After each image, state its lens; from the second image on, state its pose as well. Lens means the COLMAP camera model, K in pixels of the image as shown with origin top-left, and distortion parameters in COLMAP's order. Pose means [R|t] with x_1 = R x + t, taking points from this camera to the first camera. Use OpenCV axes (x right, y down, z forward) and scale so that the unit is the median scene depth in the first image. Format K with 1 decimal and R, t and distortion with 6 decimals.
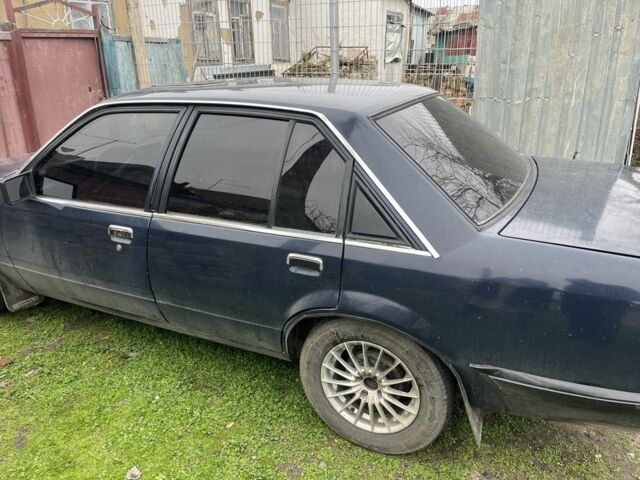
lens RADIAL K [[495.0, 0, 317.9], [0, 495.0, 237.9], [0, 0, 1]] dist [0.032259, -0.070353]
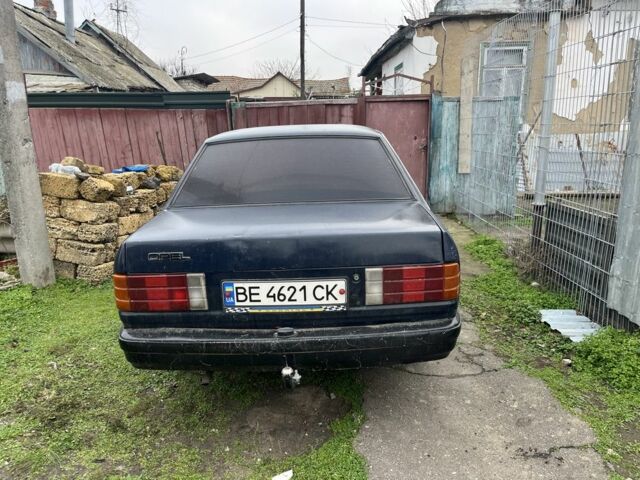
lens RADIAL K [[495.0, 0, 320.4], [0, 495.0, 239.8], [0, 0, 1]] dist [0.032259, -0.070353]
pose [[0.420888, 0.201696, -0.884405, 1.614592], [-0.294244, 0.952606, 0.077219, -0.163022], [0.858064, 0.227730, 0.460288, 0.562840]]
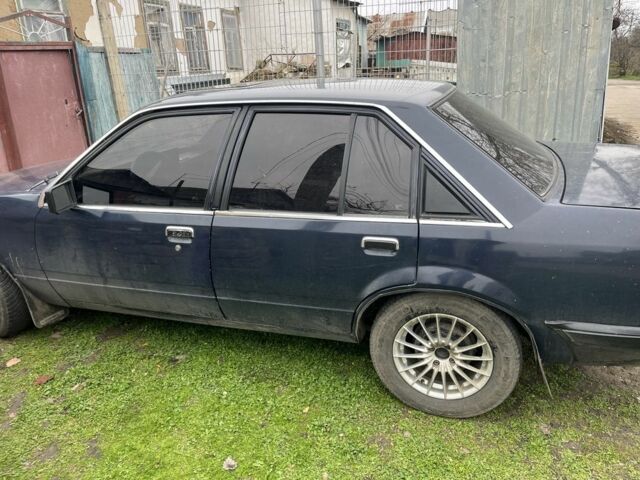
lens RADIAL K [[495.0, 0, 323.6], [0, 495.0, 228.4], [0, 0, 1]] dist [0.032259, -0.070353]
pose [[0.990457, -0.069883, 0.118794, -0.223138], [0.073620, 0.996911, -0.027356, 0.029516], [-0.116515, 0.035841, 0.992542, -0.041918]]
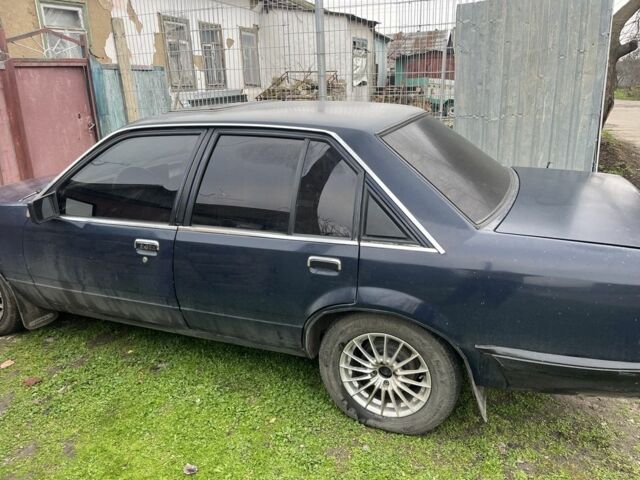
lens RADIAL K [[495.0, 0, 320.9], [0, 495.0, 238.0], [0, 0, 1]] dist [0.032259, -0.070353]
pose [[0.997416, -0.034963, 0.062755, -0.085225], [0.037584, 0.998449, -0.041086, 0.030653], [-0.061221, 0.043338, 0.997183, -0.099349]]
